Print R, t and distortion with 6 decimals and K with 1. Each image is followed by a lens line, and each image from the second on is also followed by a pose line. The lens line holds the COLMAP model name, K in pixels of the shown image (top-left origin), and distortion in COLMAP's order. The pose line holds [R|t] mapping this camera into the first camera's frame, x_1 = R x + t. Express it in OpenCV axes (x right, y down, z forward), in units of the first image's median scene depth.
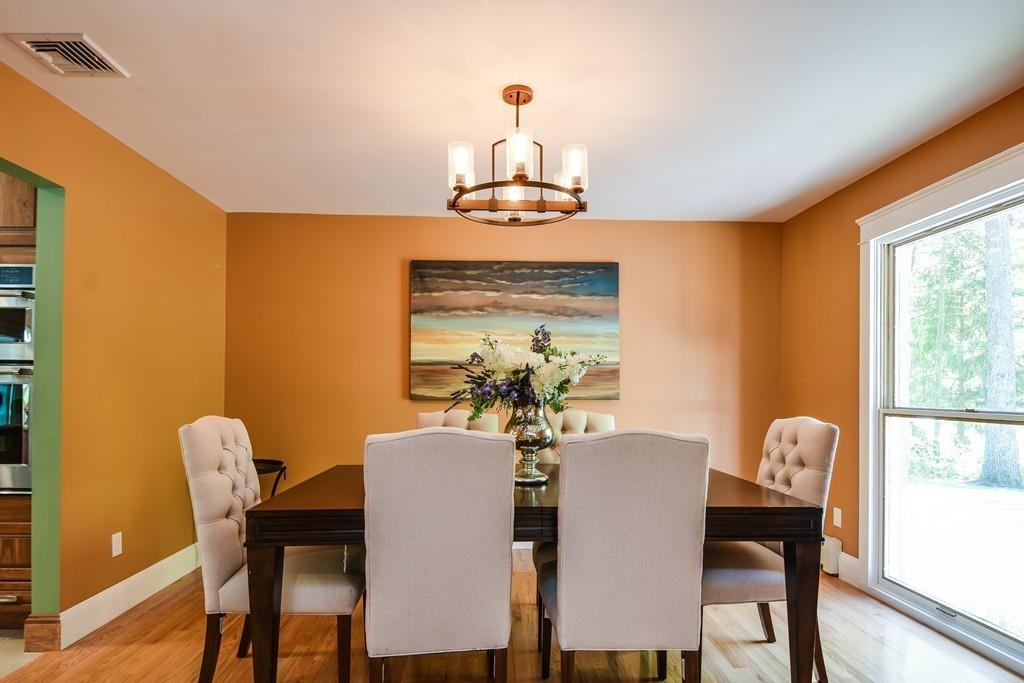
lens RADIAL K [[579.8, 0, 496.5], [0, 579.8, 376.7], [0, 0, 1]] dist [0.045019, -0.056933]
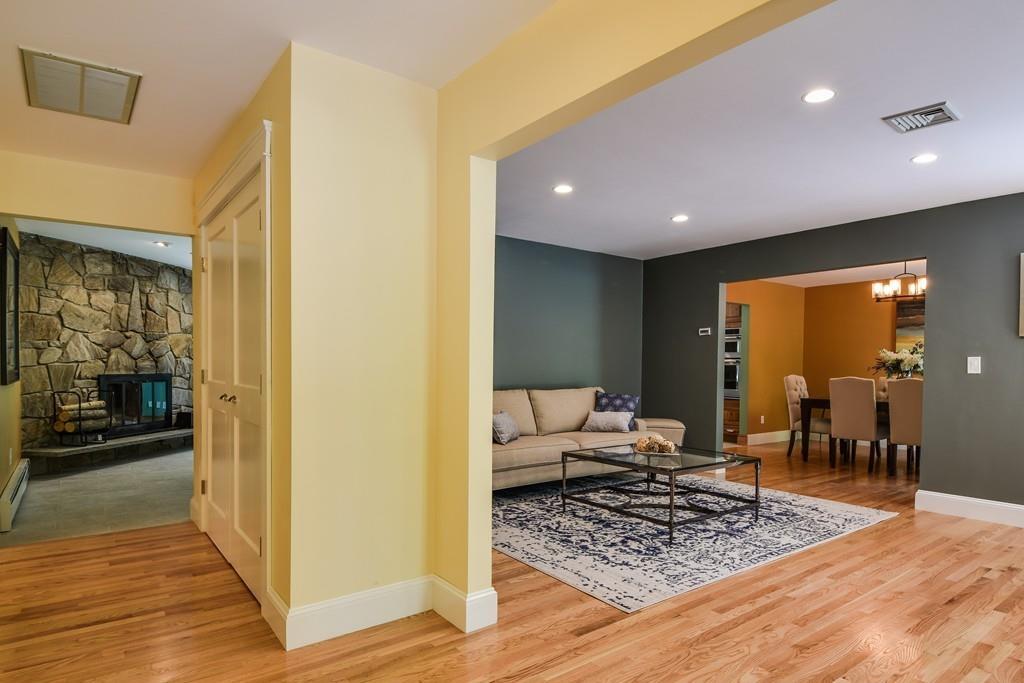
lens RADIAL K [[579.8, 0, 496.5], [0, 579.8, 376.7], [0, 0, 1]] dist [0.045019, -0.056933]
pose [[0.571813, 0.021742, -0.820096, 1.131166], [0.022807, 0.998841, 0.042383, -0.089124], [0.820067, -0.042939, 0.570654, -2.026590]]
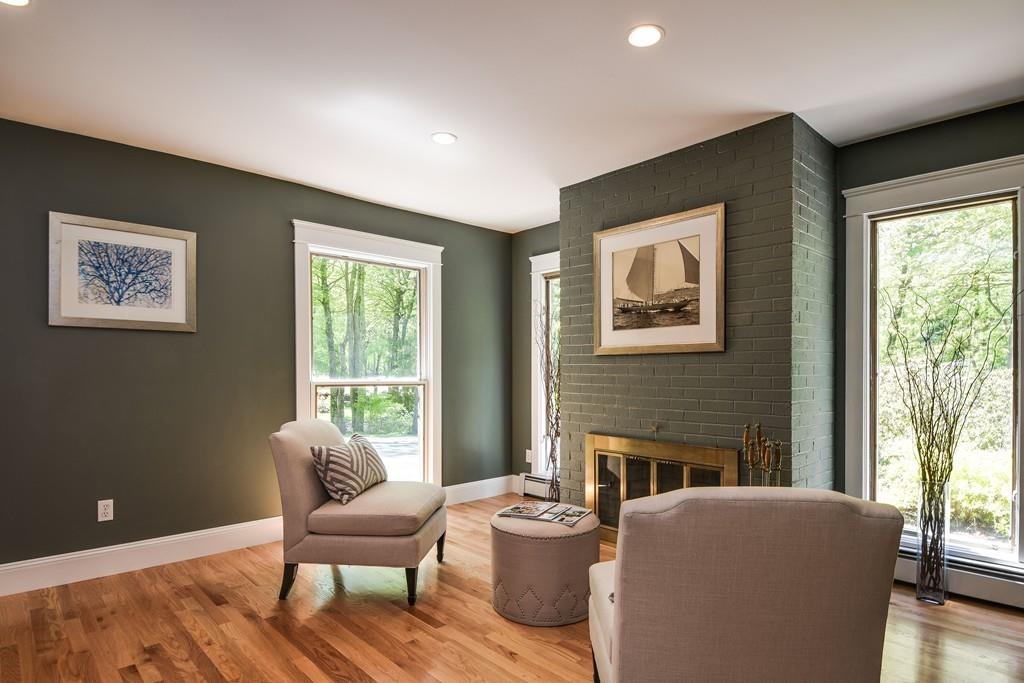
lens RADIAL K [[560.3, 0, 516.6], [0, 560.3, 379.4], [0, 0, 1]] dist [0.041053, -0.049402]
pose [[0.728864, -0.009560, 0.684592, 0.544597], [-0.025445, 0.998834, 0.041038, -0.060933], [-0.684185, -0.047331, 0.727771, -1.379161]]
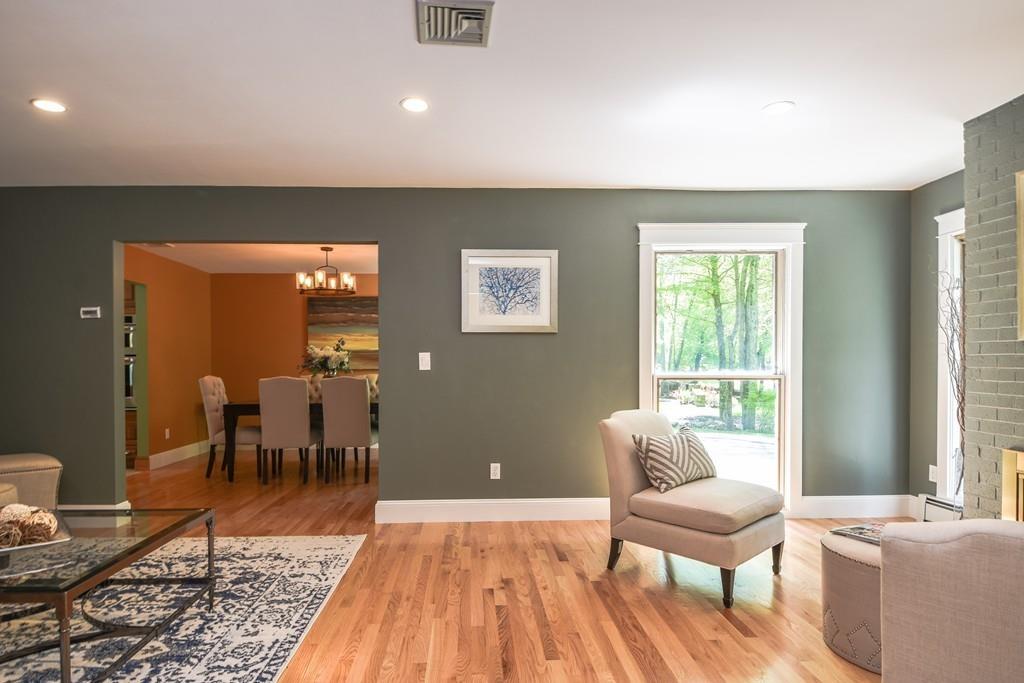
lens RADIAL K [[579.8, 0, 496.5], [0, 579.8, 376.7], [0, 0, 1]] dist [0.045019, -0.056933]
pose [[0.999761, -0.003118, 0.021633, 0.687775], [0.001913, 0.998458, 0.055479, -0.065014], [-0.021773, -0.055424, 0.998225, -1.521082]]
